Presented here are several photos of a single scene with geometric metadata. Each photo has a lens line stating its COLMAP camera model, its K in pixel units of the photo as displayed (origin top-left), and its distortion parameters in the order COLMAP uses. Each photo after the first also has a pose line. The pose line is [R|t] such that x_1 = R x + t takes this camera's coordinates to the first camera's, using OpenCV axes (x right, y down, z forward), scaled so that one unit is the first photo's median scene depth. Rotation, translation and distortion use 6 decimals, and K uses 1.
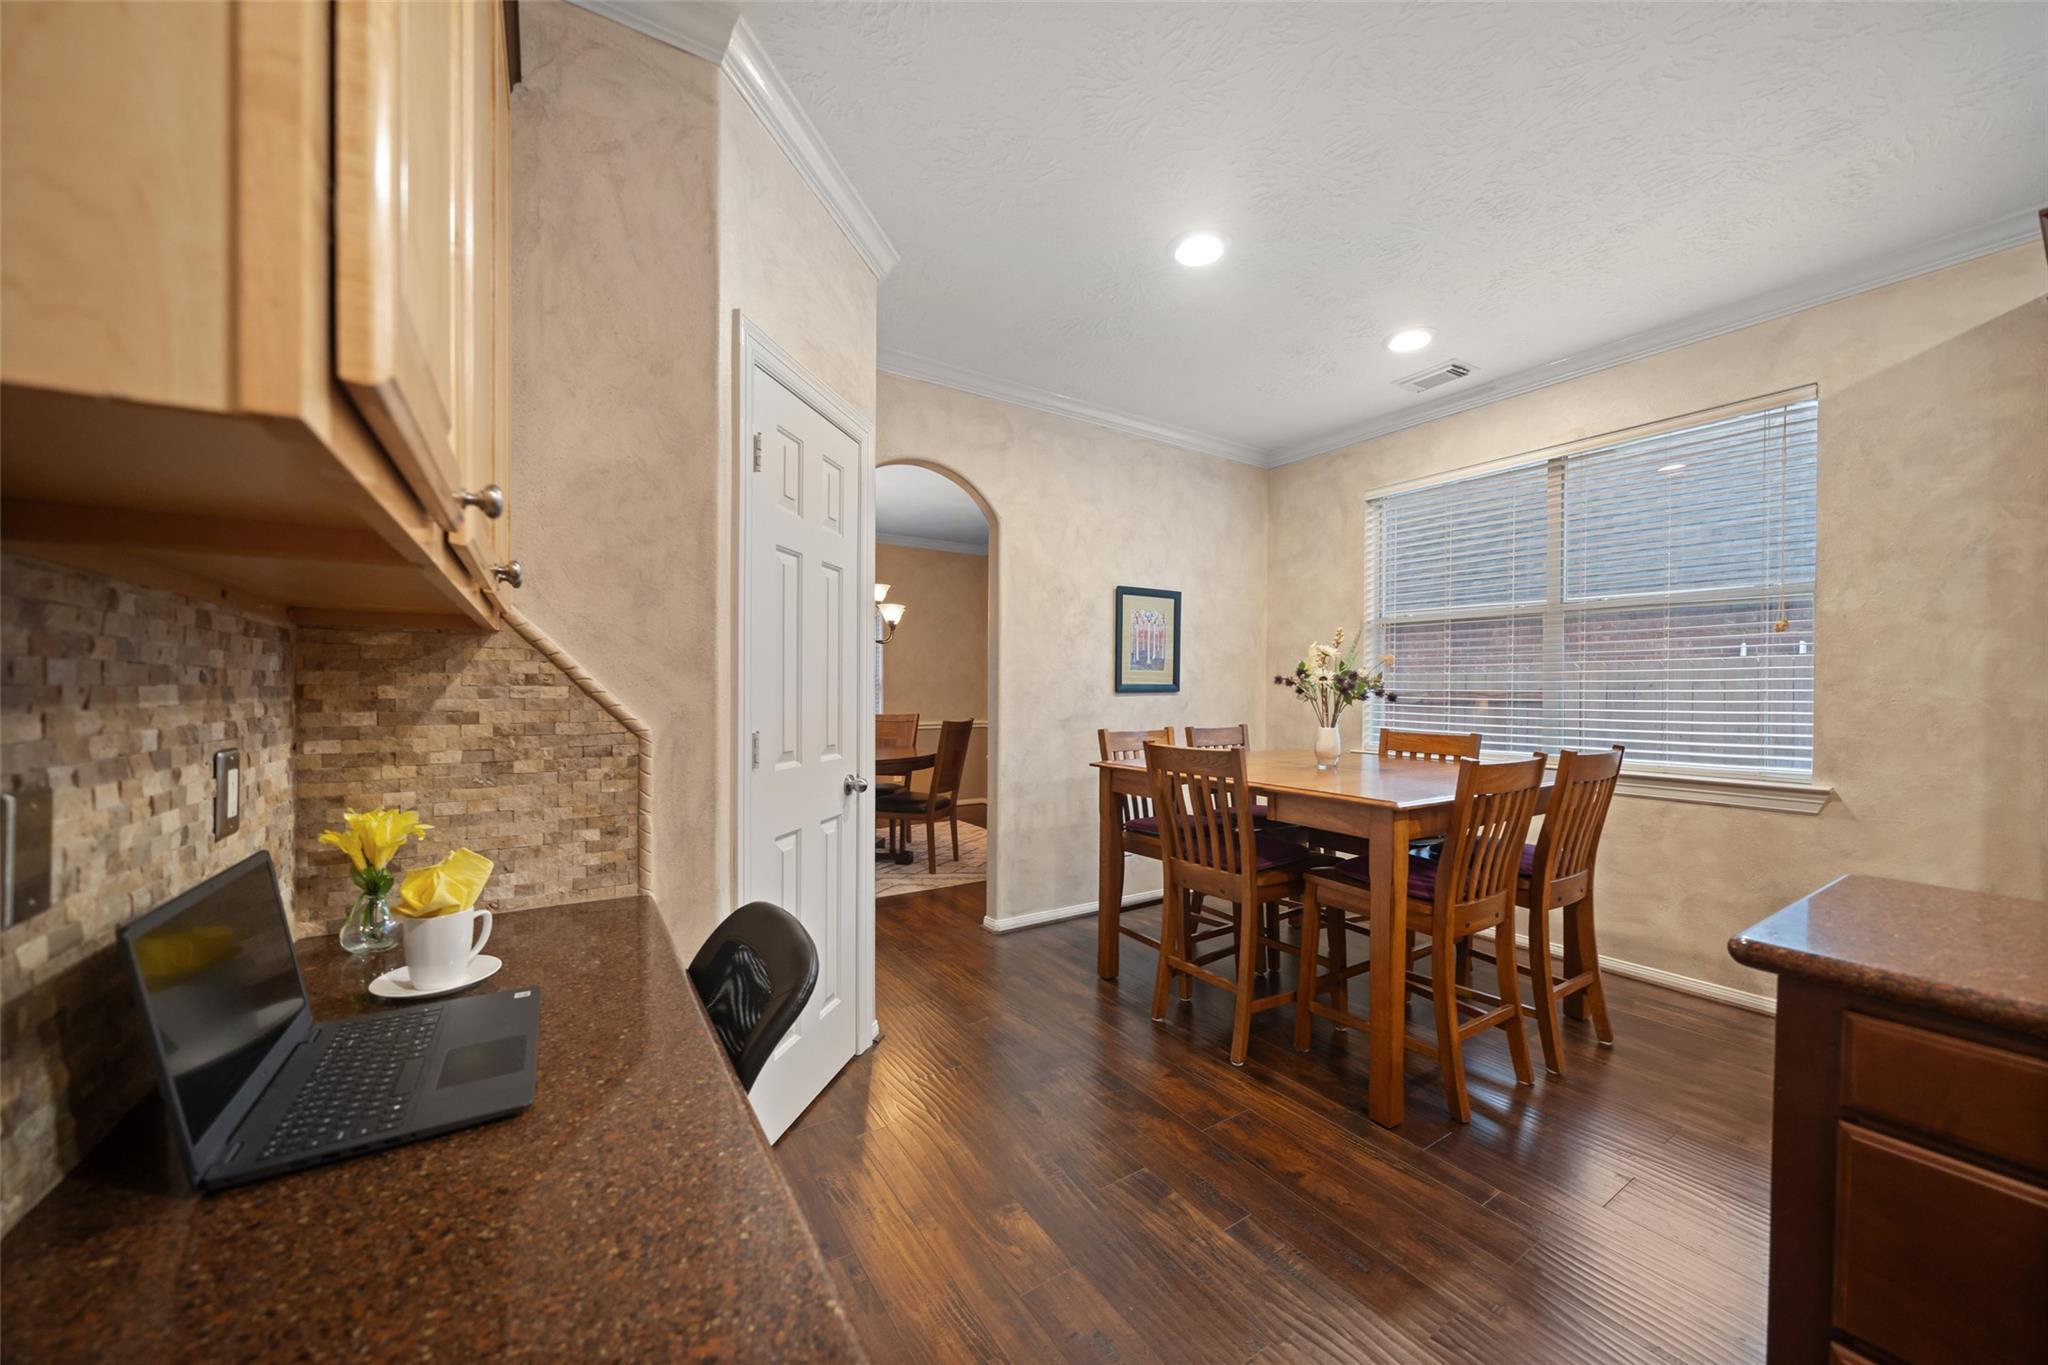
lens RADIAL K [[759.9, 0, 1018.4], [0, 759.9, 688.0], [0, 0, 1]] dist [-0.002432, -0.001154]
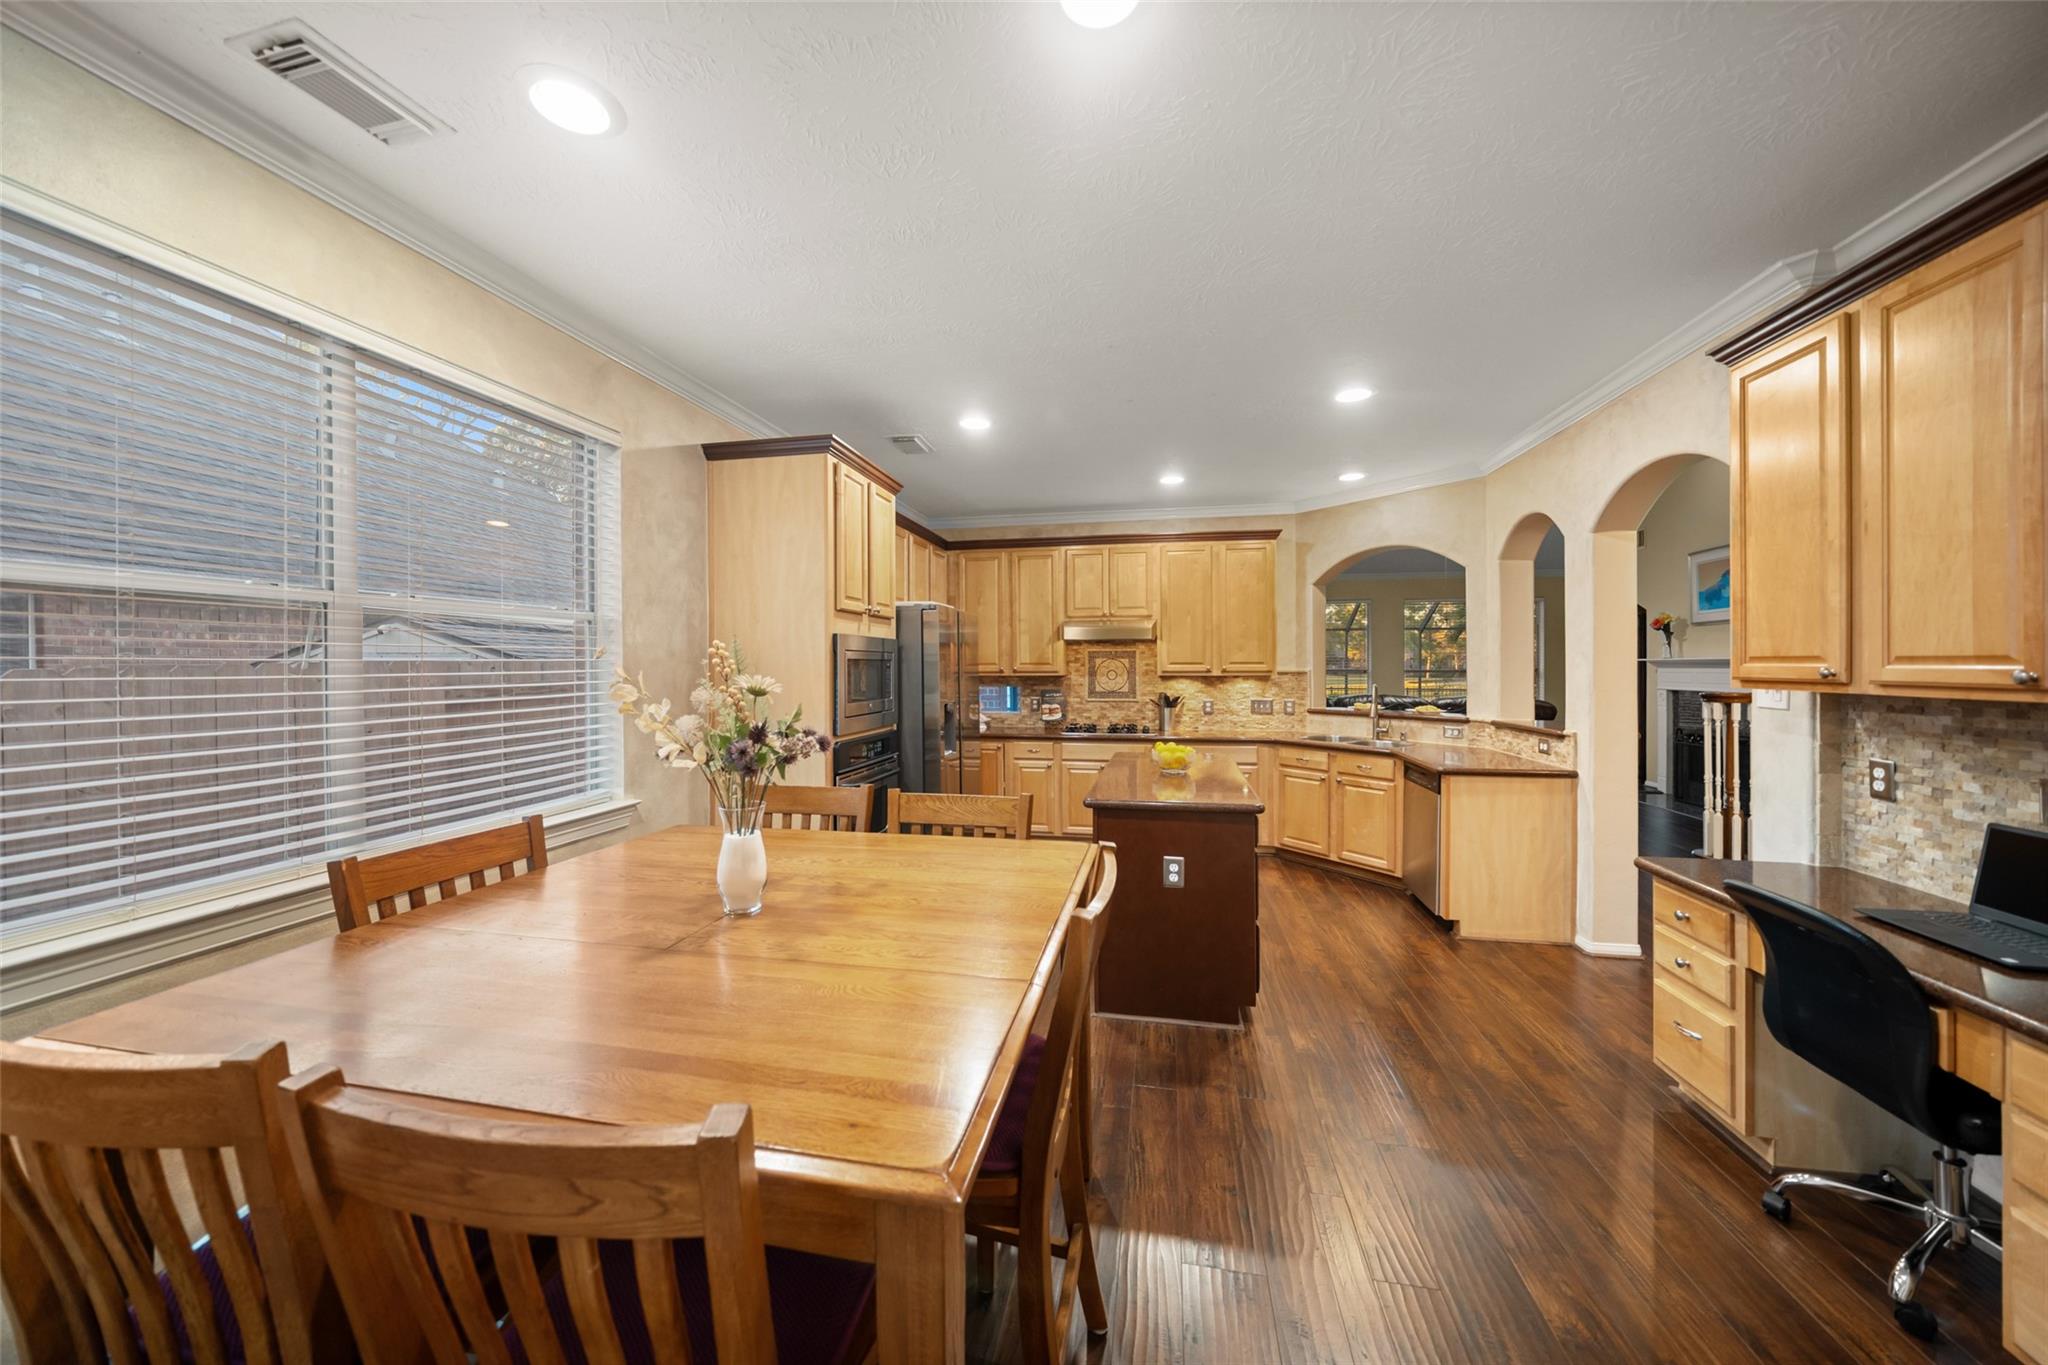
lens RADIAL K [[703.2, 0, 1022.1], [0, 703.2, 667.0], [0, 0, 1]] dist [-0.005370, -0.000131]
pose [[-0.706553, -0.004245, 0.707647, -0.079593], [0.001187, 0.999973, 0.007183, -0.079460], [-0.707659, 0.005915, -0.706529, 1.425677]]
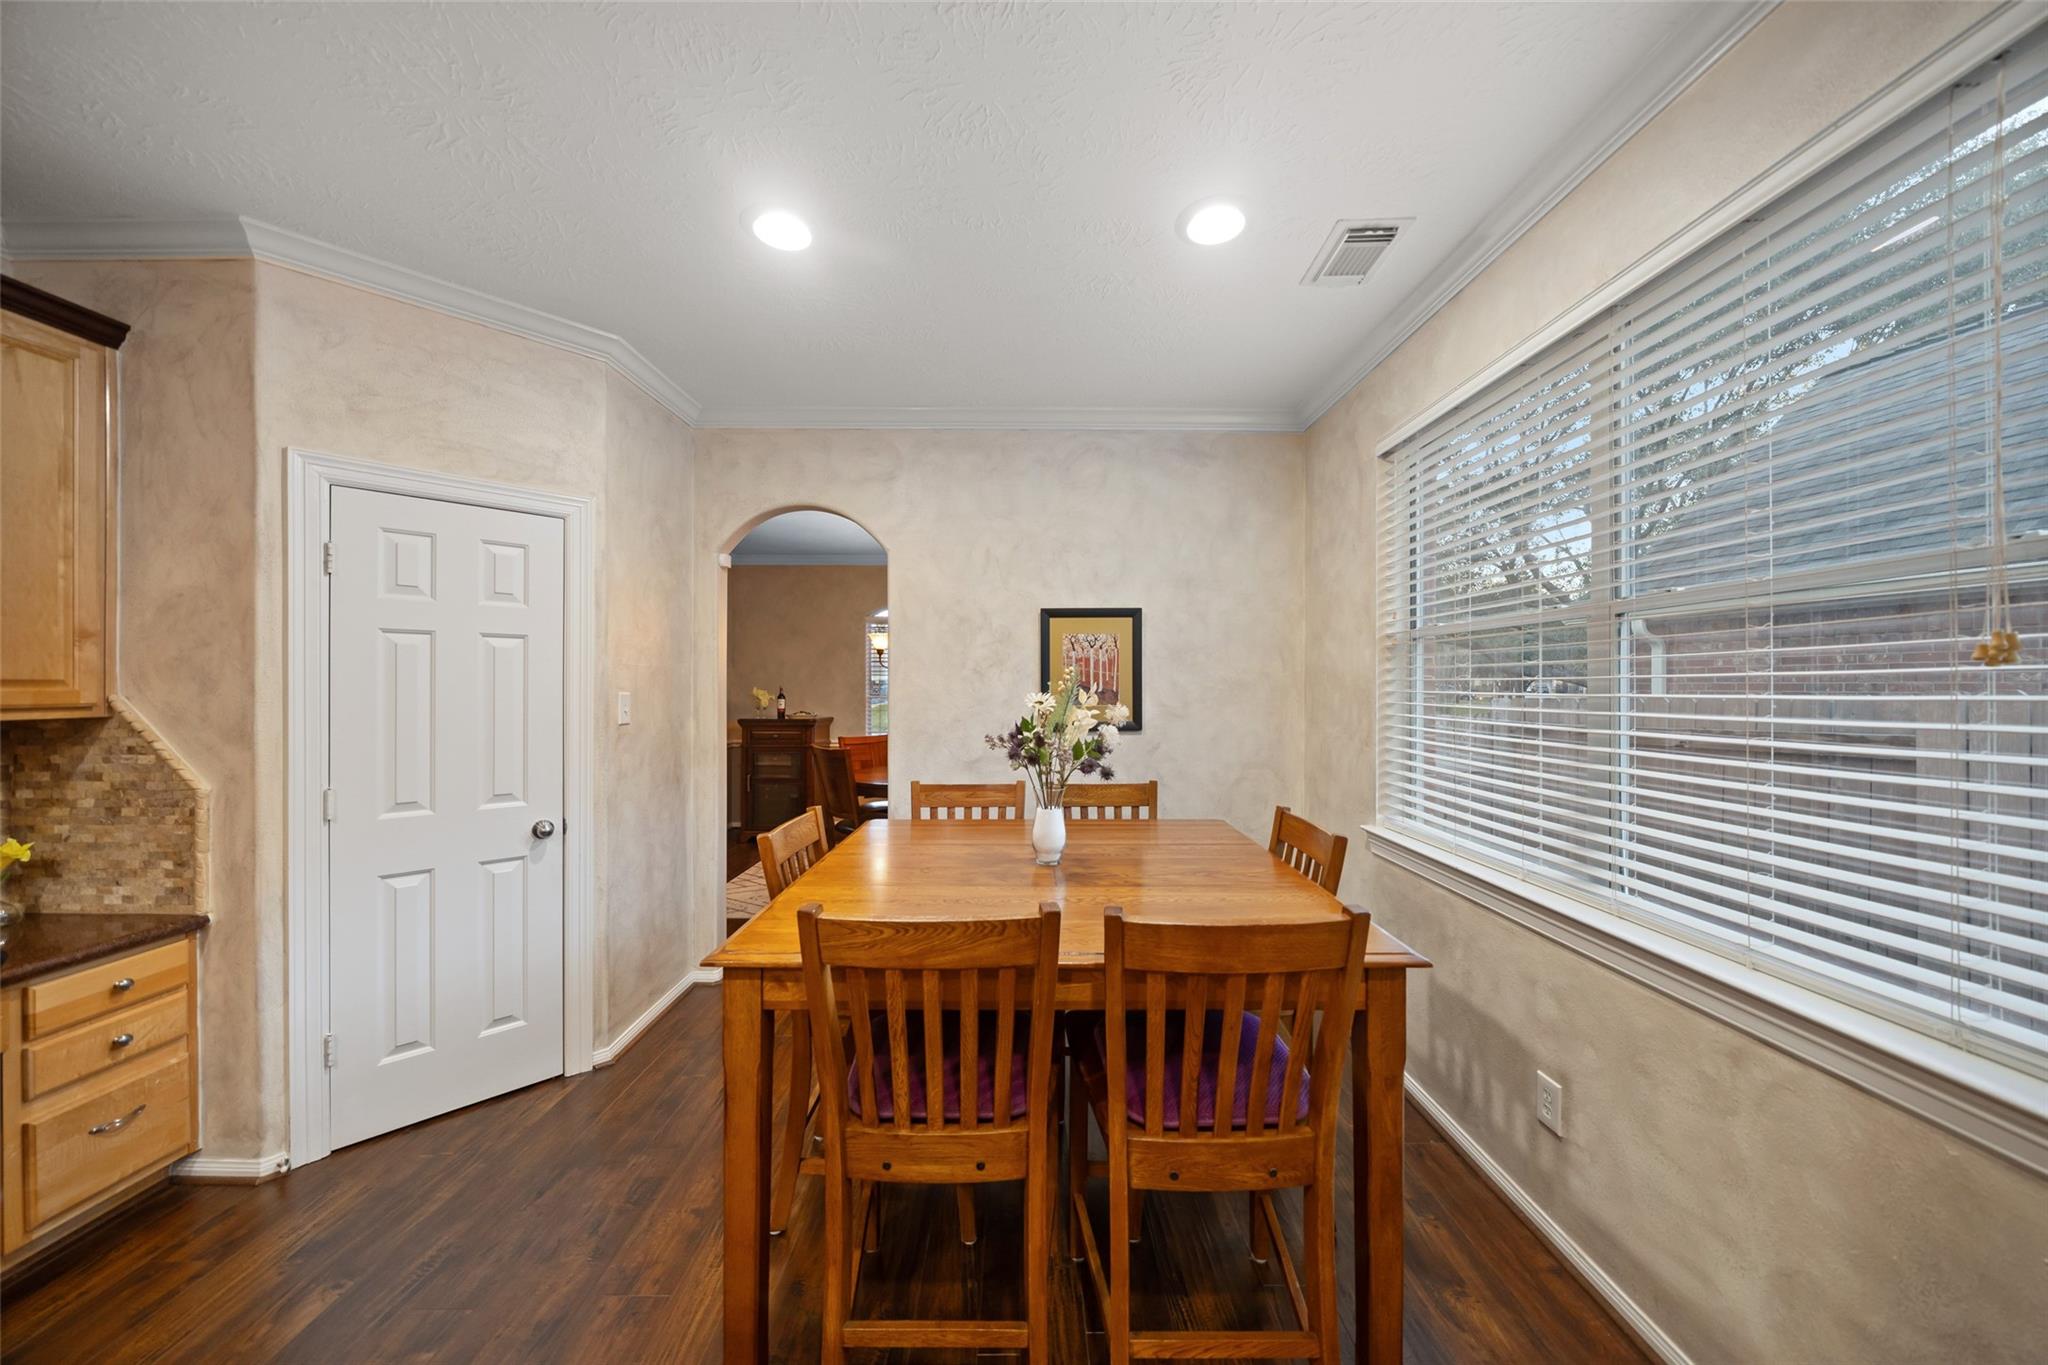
lens RADIAL K [[703.2, 0, 1013.2], [0, 703.2, 679.3], [0, 0, 1]] dist [-0.005370, -0.000131]
pose [[0.835244, -0.010404, -0.549781, 0.882406], [0.005593, 0.999930, -0.010426, -0.073735], [0.549851, 0.005634, 0.835244, 0.503233]]
